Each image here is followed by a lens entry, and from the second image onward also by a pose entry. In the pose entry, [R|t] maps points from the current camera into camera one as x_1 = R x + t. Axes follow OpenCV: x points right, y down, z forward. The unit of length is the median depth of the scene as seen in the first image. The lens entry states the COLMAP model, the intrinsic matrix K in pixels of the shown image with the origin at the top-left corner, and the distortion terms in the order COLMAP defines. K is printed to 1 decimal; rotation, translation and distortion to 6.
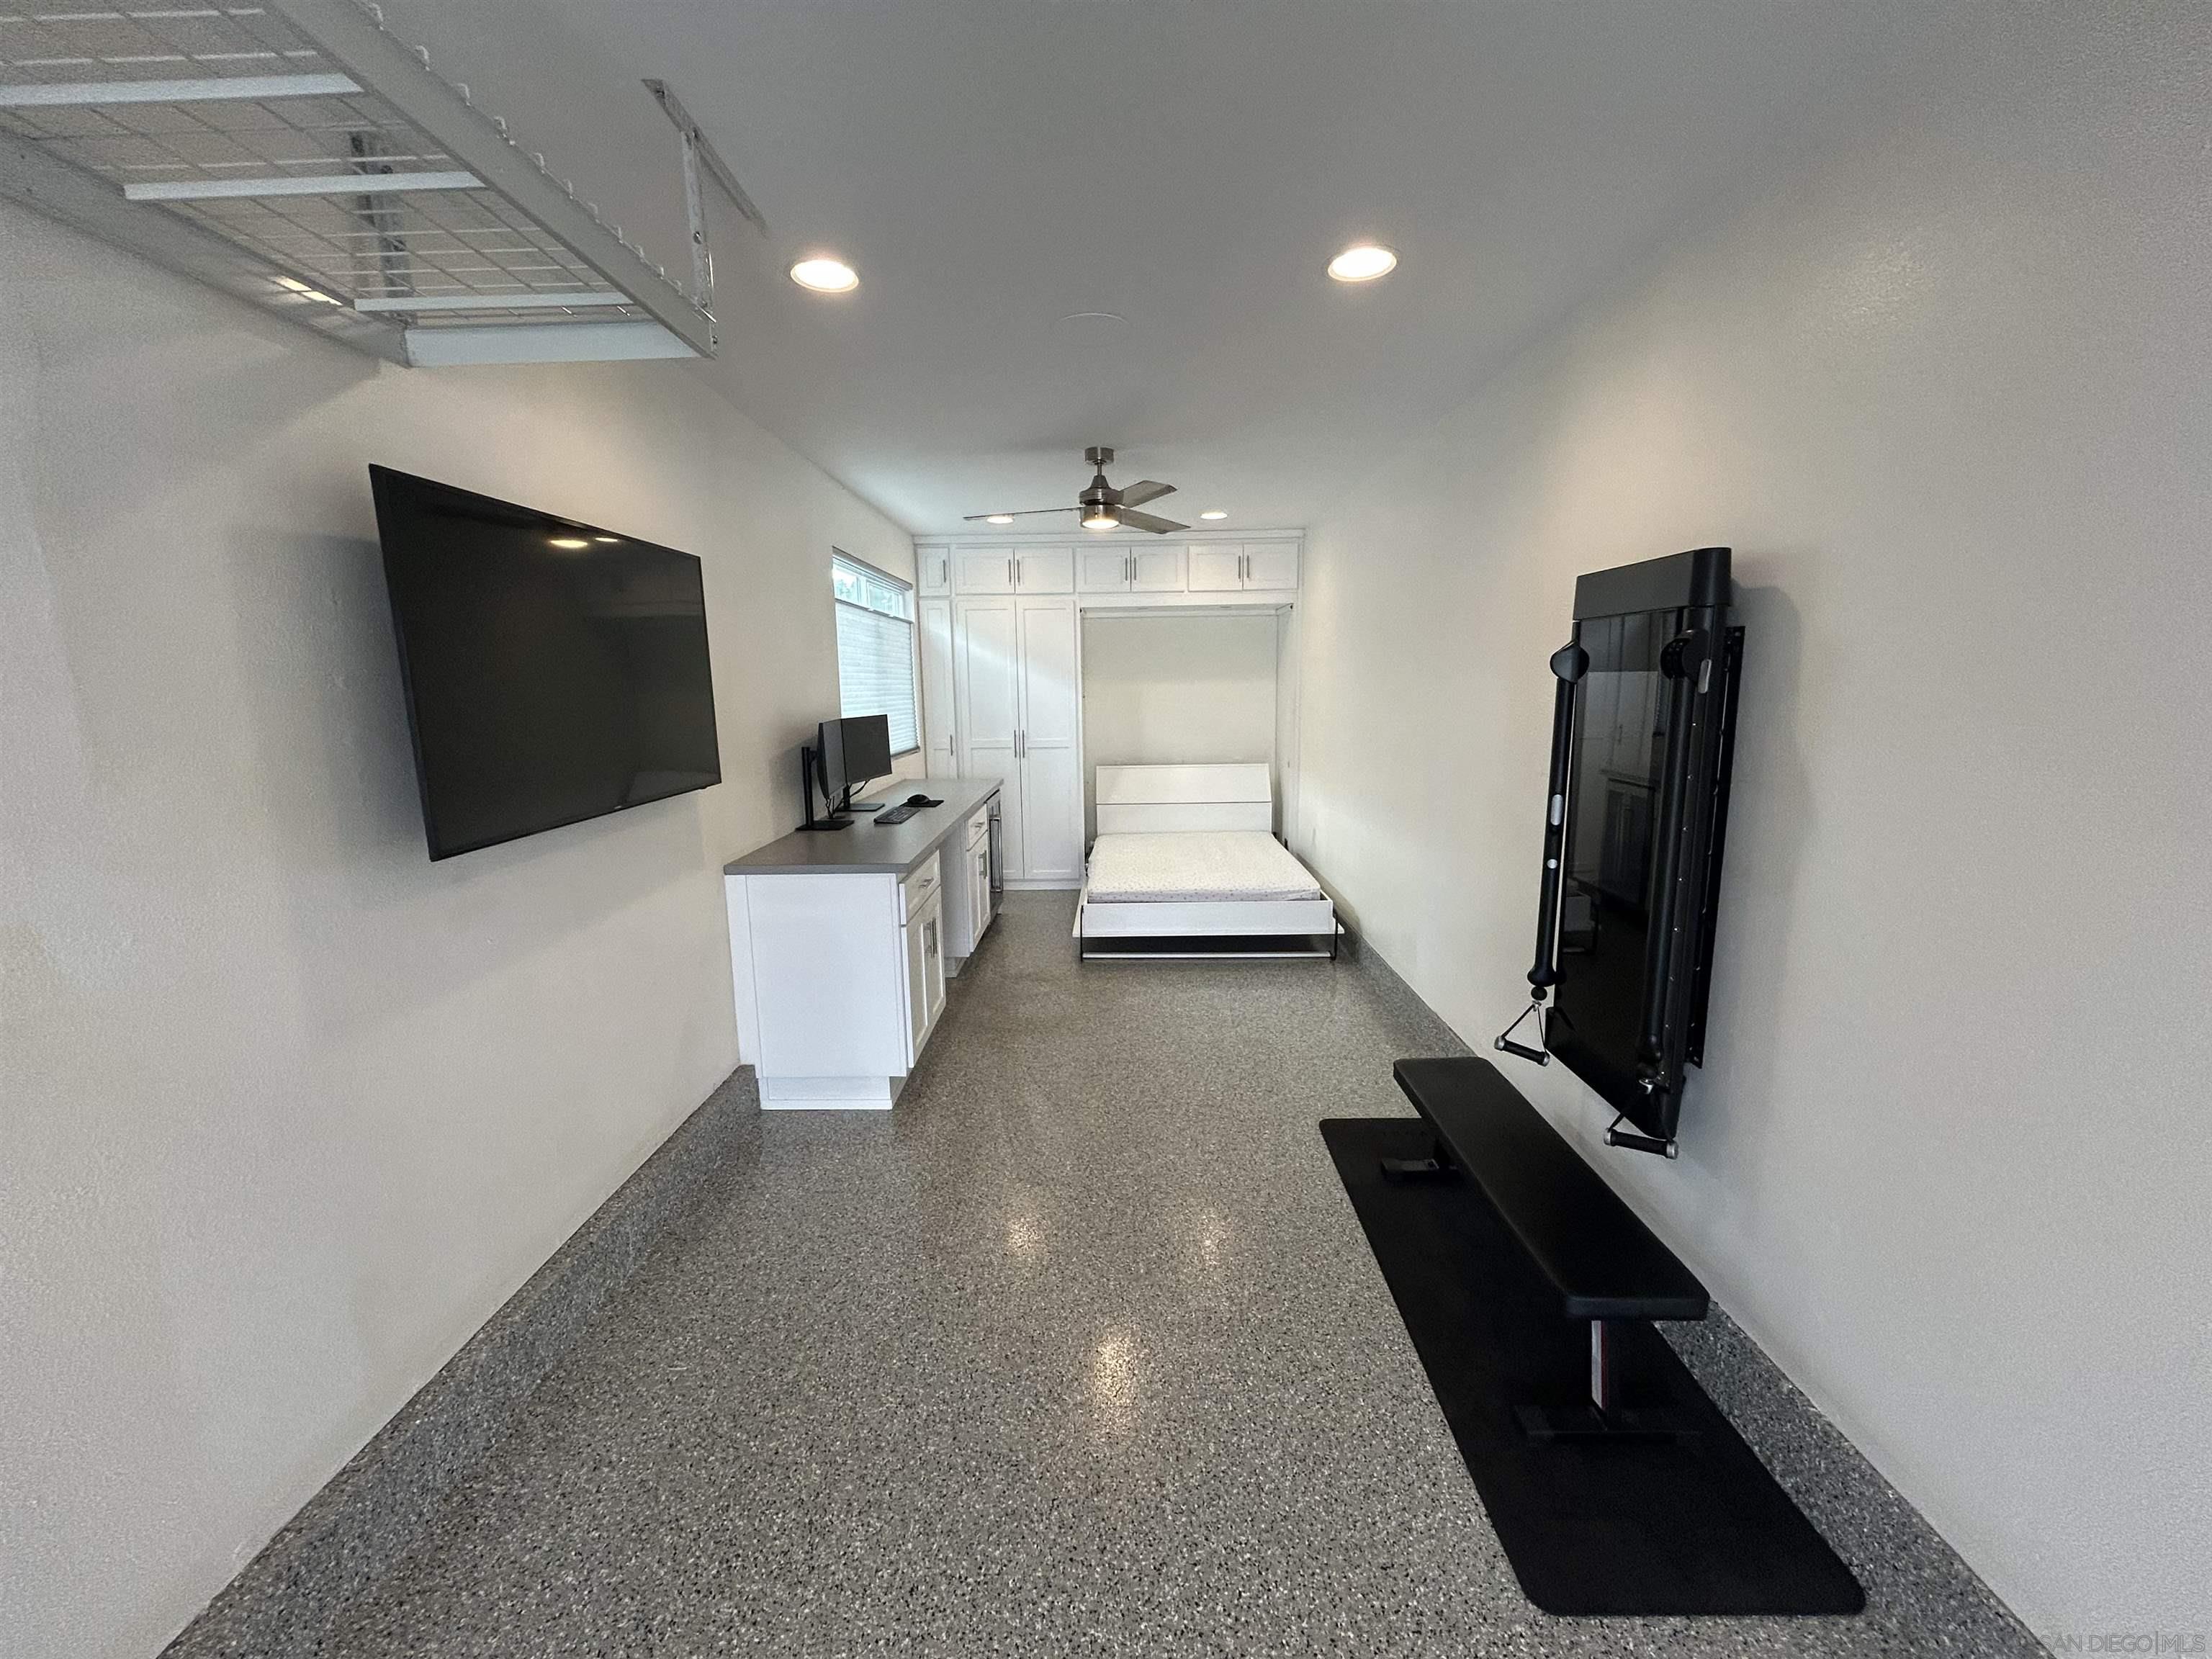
lens RADIAL K [[891.8, 0, 1106.0], [0, 891.8, 829.5], [0, 0, 1]] dist [0.000773, 0.000480]
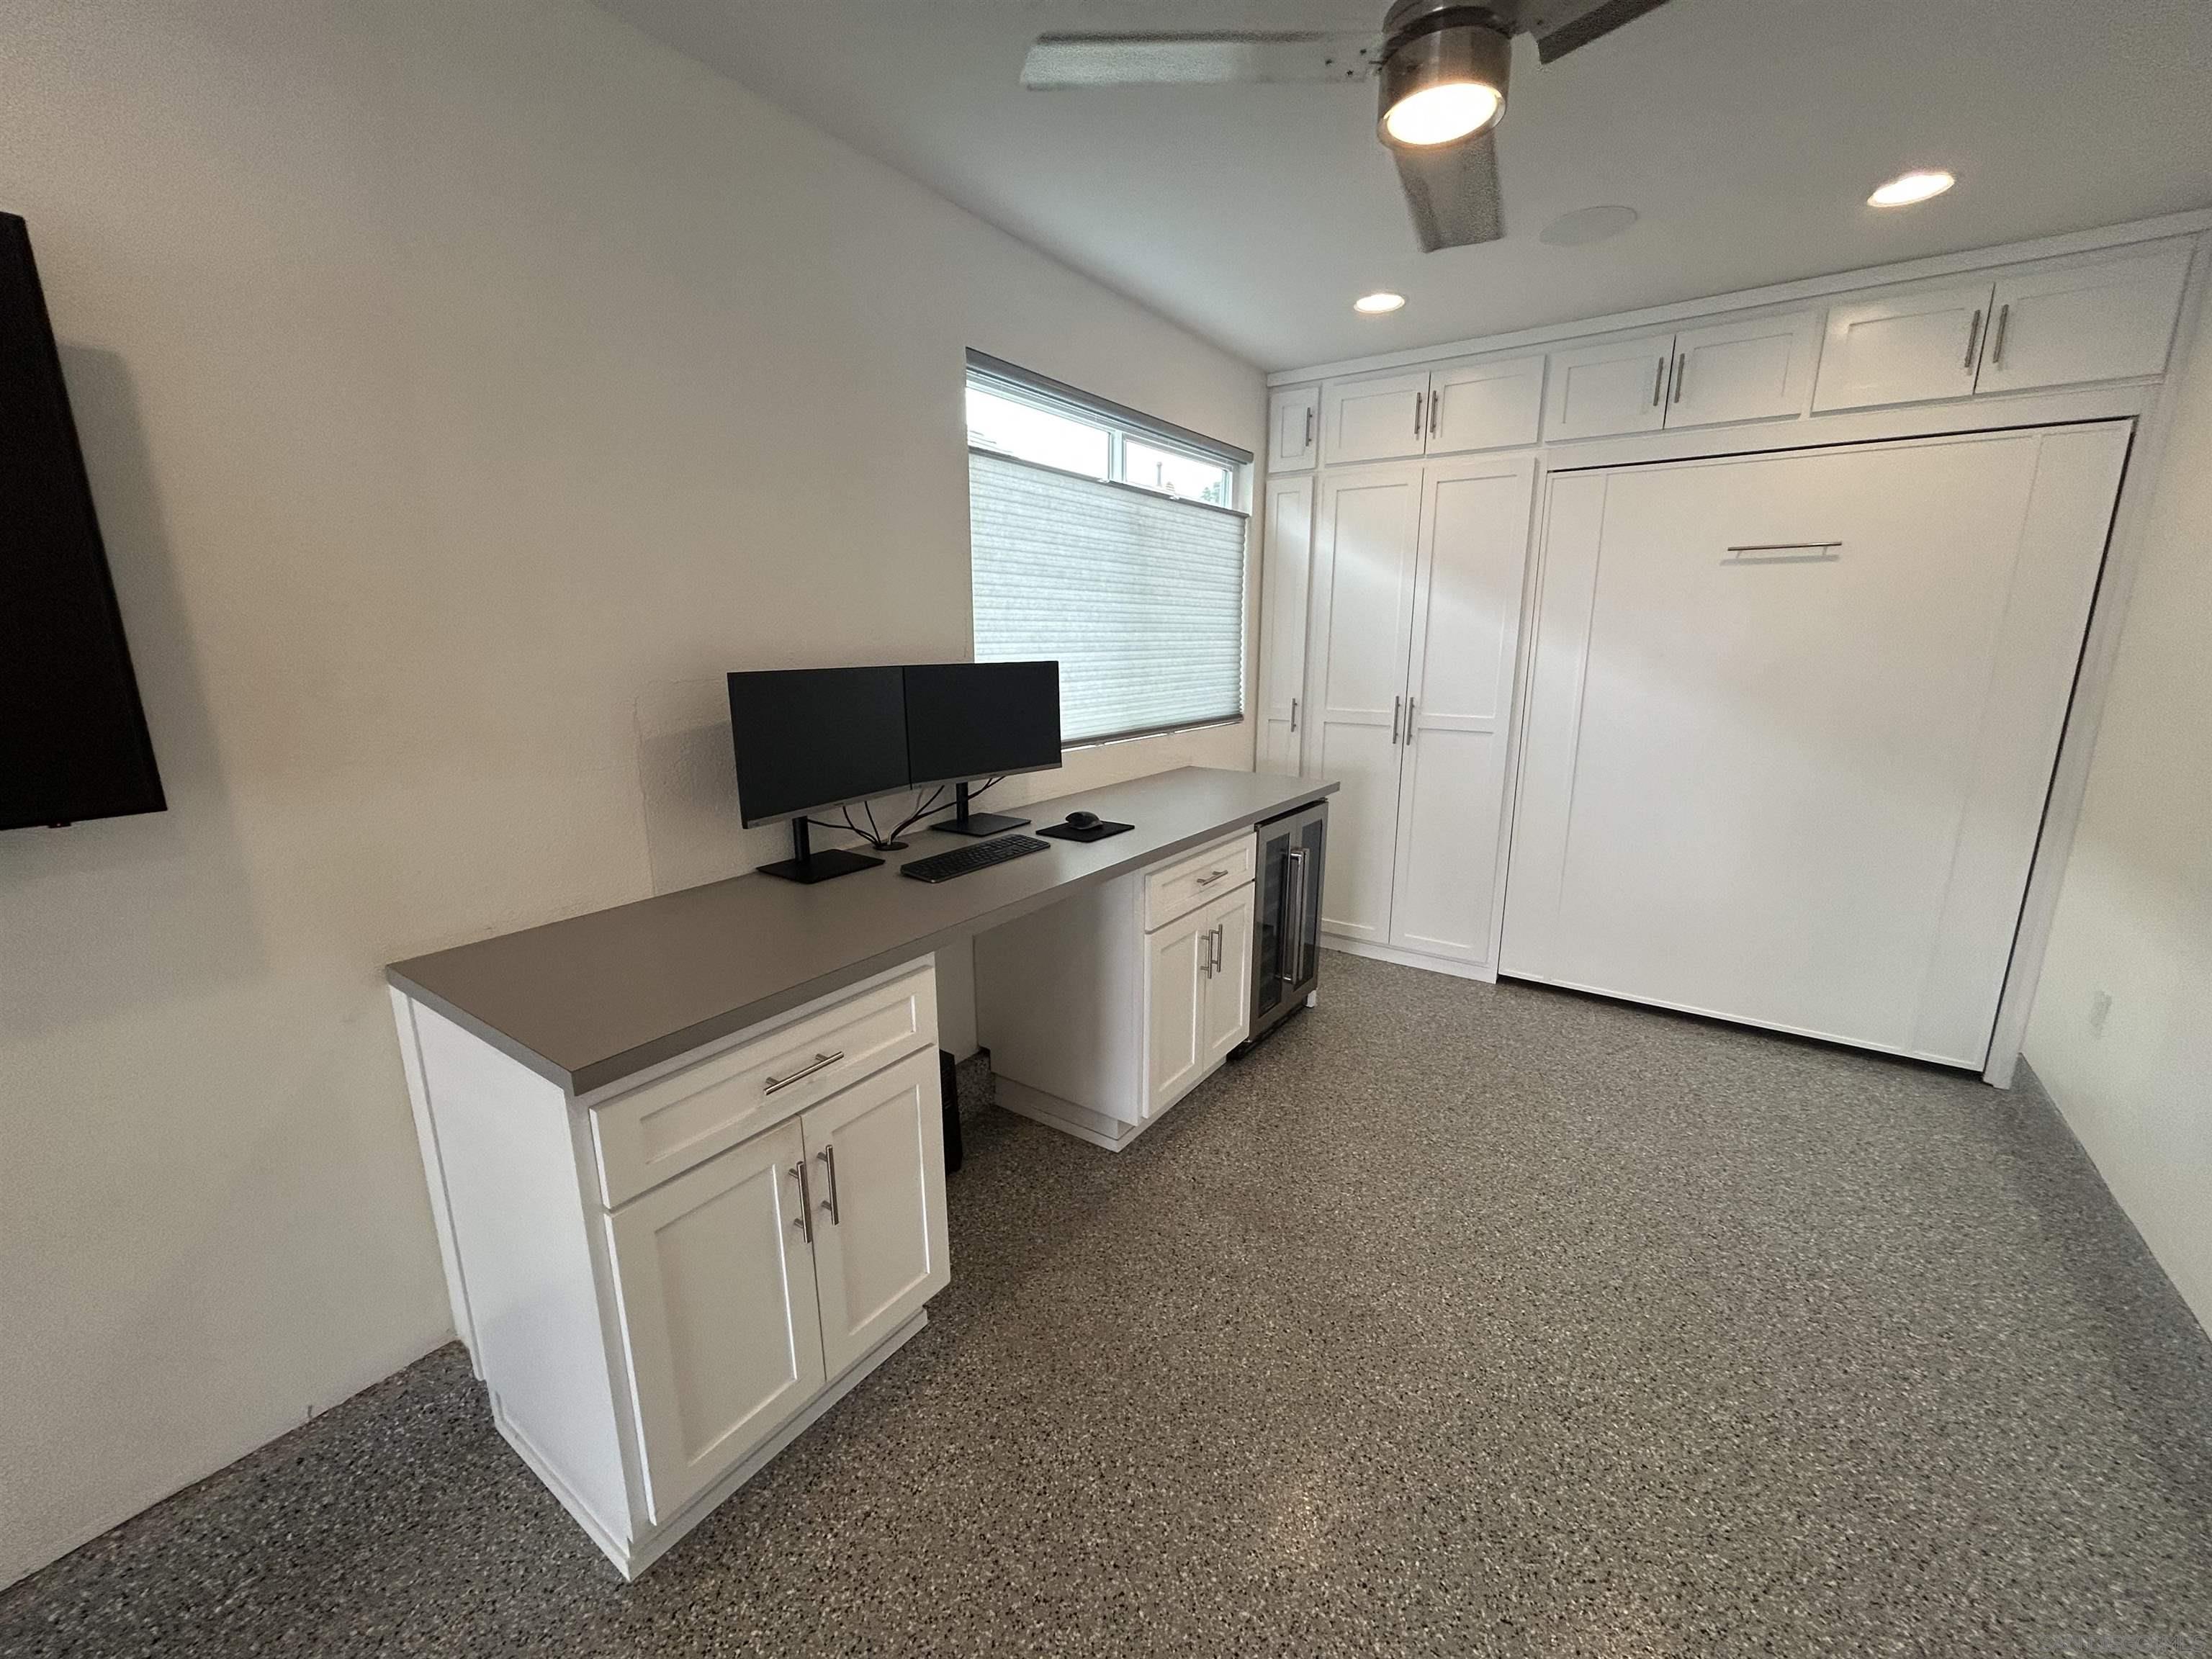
lens RADIAL K [[891.8, 0, 1106.0], [0, 891.8, 829.5], [0, 0, 1]] dist [0.000773, 0.000480]
pose [[0.827852, 0.135858, -0.544247, 0.202077], [-0.104155, 0.990585, 0.088845, -0.165747], [0.551193, -0.016865, 0.834207, 1.173054]]
